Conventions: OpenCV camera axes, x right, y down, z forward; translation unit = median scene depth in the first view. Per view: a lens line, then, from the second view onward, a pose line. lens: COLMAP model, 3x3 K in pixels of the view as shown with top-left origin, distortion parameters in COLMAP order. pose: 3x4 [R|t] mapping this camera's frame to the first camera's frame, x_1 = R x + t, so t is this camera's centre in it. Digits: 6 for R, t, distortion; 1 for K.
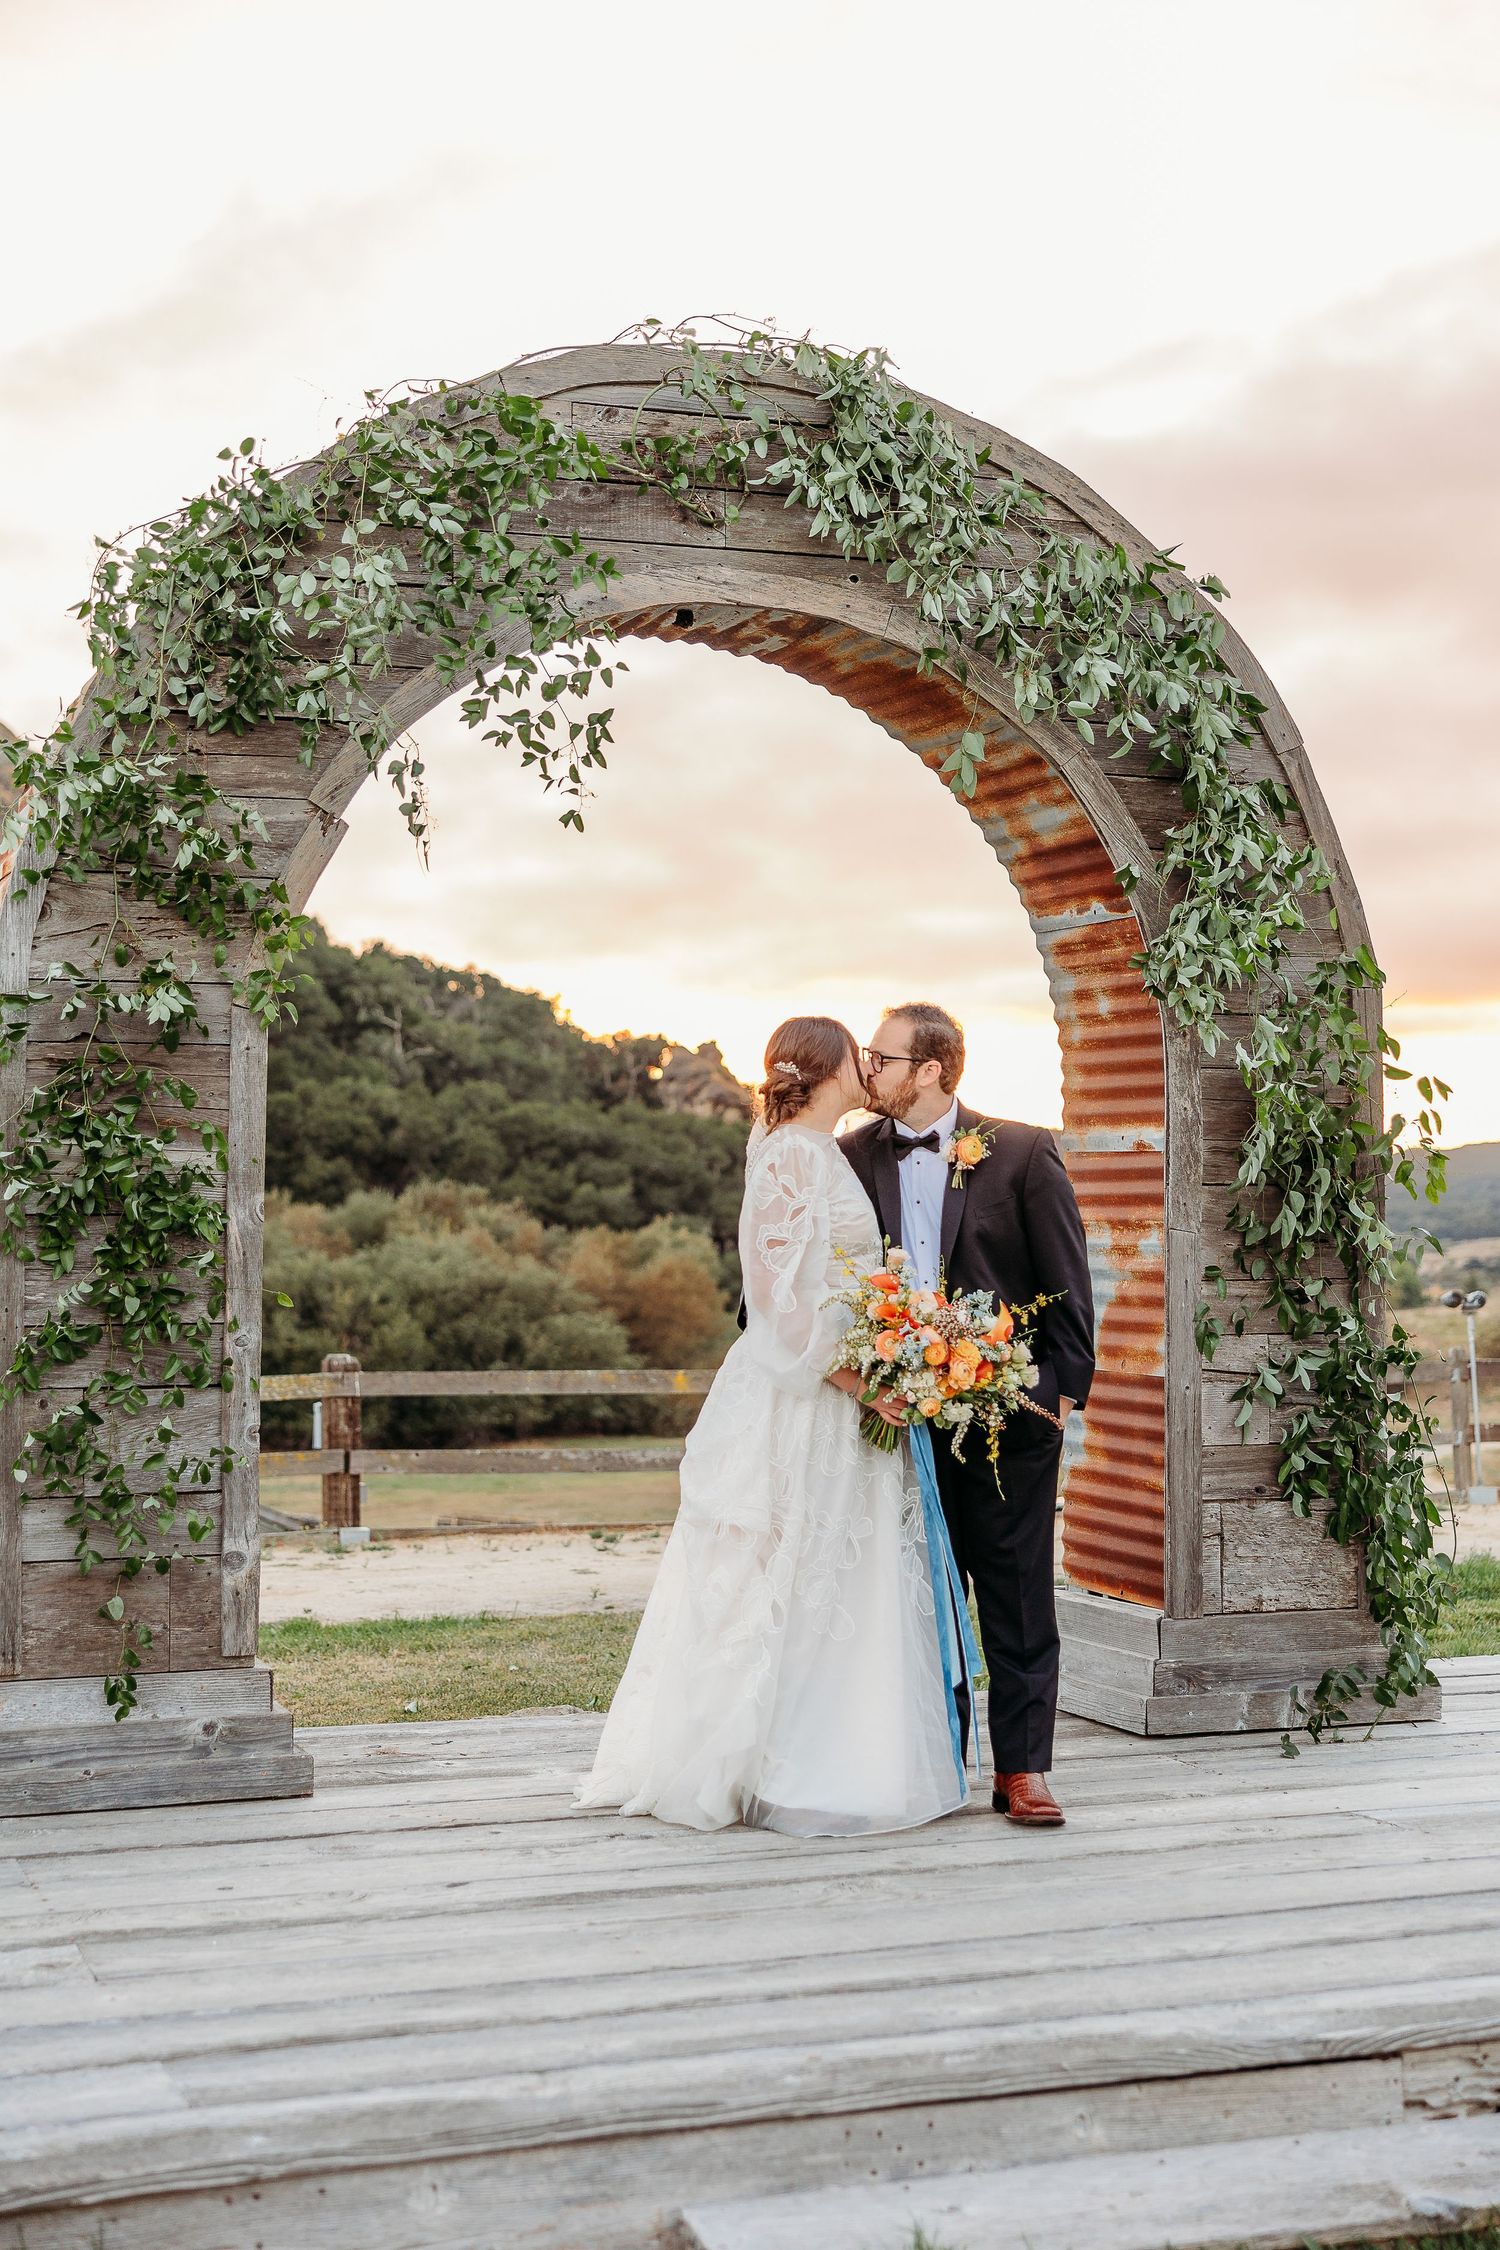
lens RADIAL K [[3052.2, 0, 757.6], [0, 3052.2, 1109.6], [0, 0, 1]] dist [0.013235, 0.053220]
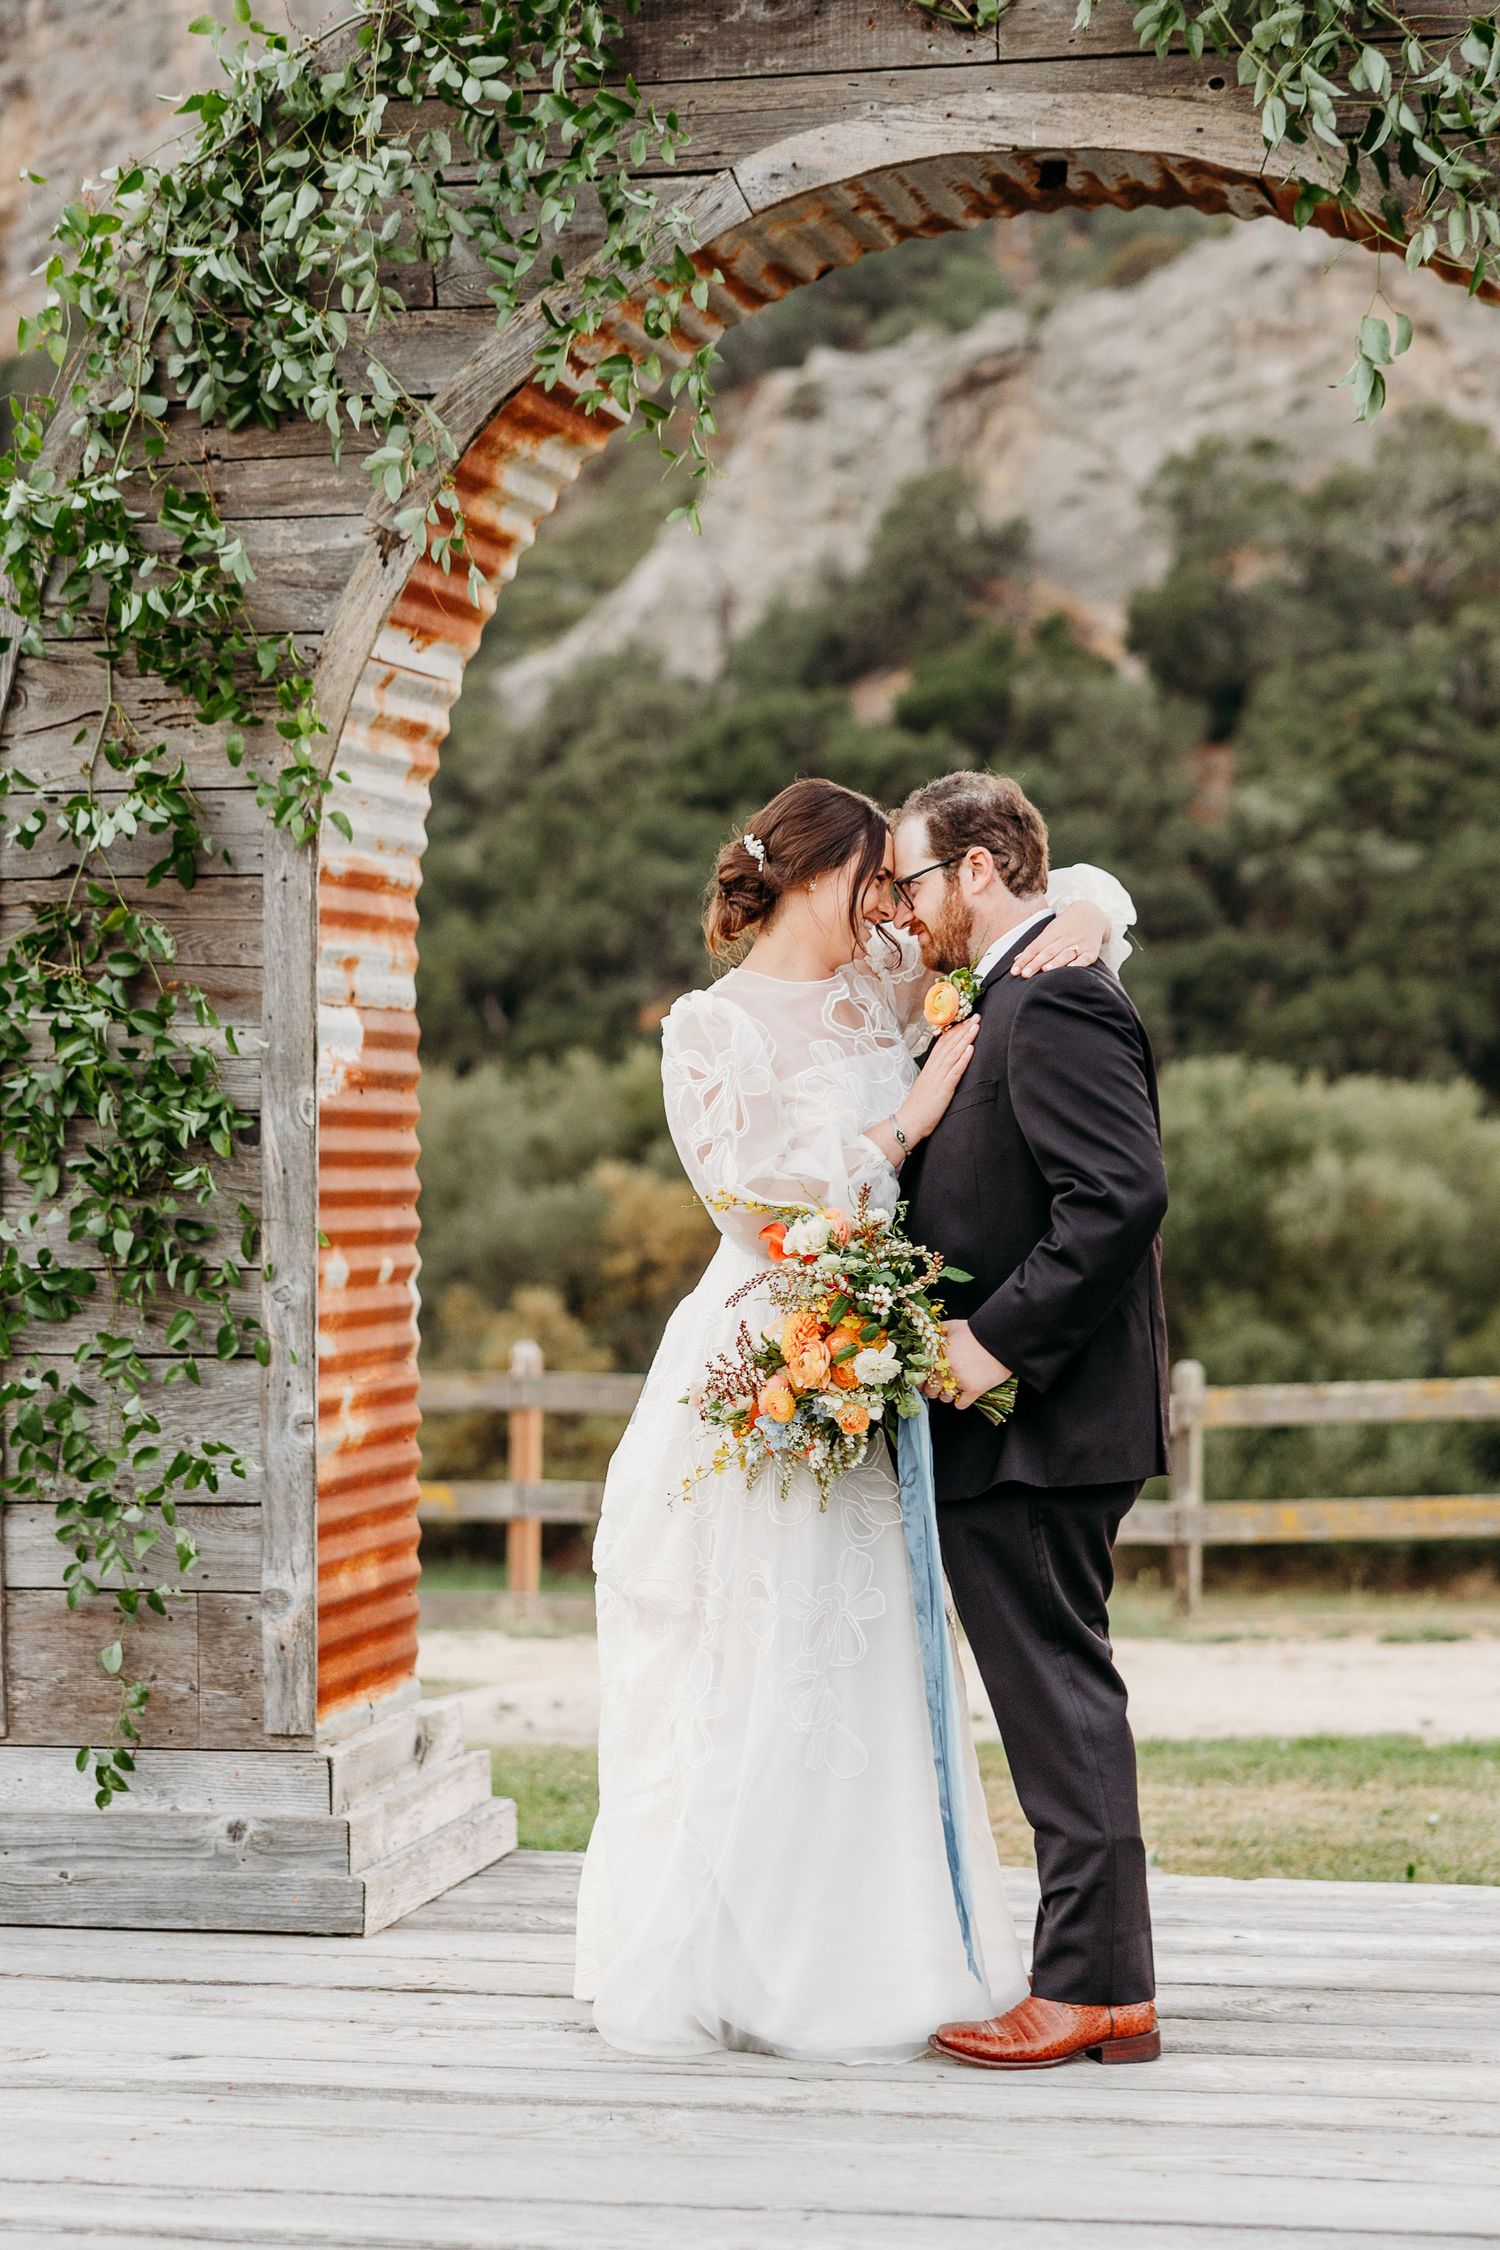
lens RADIAL K [[4720.4, 0, 753.4], [0, 4720.4, 1328.6], [0, 0, 1]] dist [0.004166, 0.027600]
pose [[0.844921, 0.018375, -0.534575, 0.479192], [0.022578, 0.997294, 0.069965, 0.009037], [0.534414, -0.071184, 0.842220, 0.128094]]
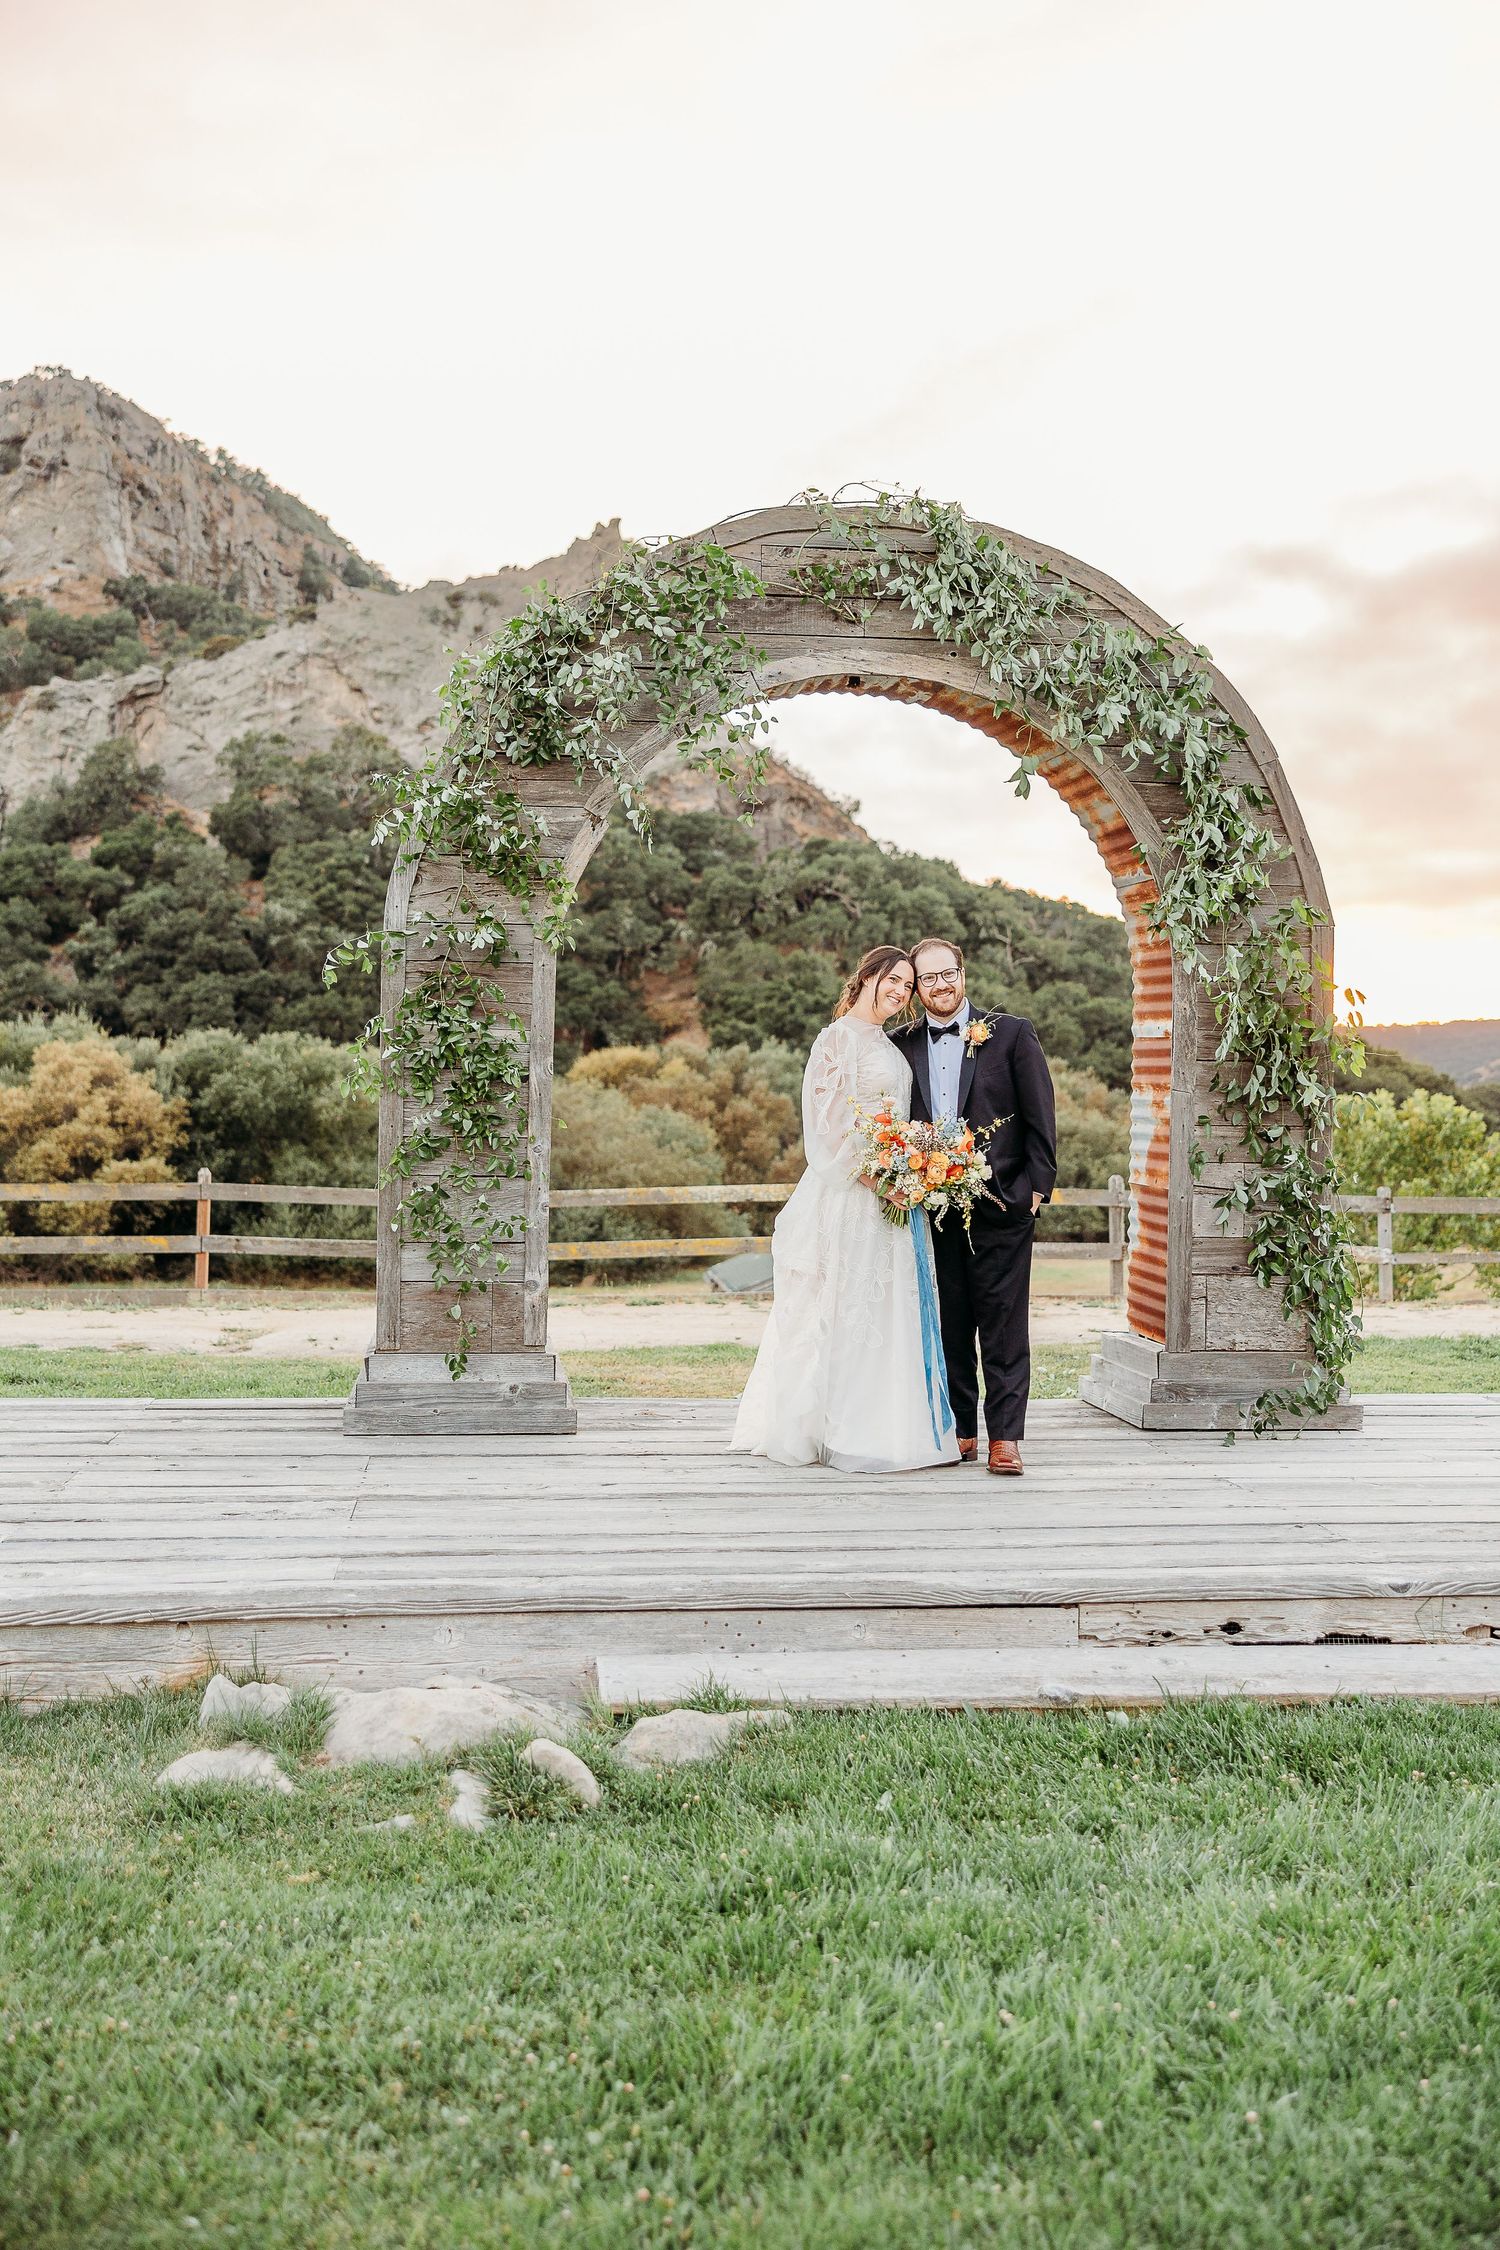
lens RADIAL K [[2233.4, 0, 776.5], [0, 2233.4, 1079.2], [0, 0, 1]] dist [0.005759, -0.002559]
pose [[0.974499, 0.016298, -0.223800, 0.200778], [-0.008580, 0.999336, 0.035415, -0.002905], [0.224229, -0.032591, 0.973991, -0.101022]]
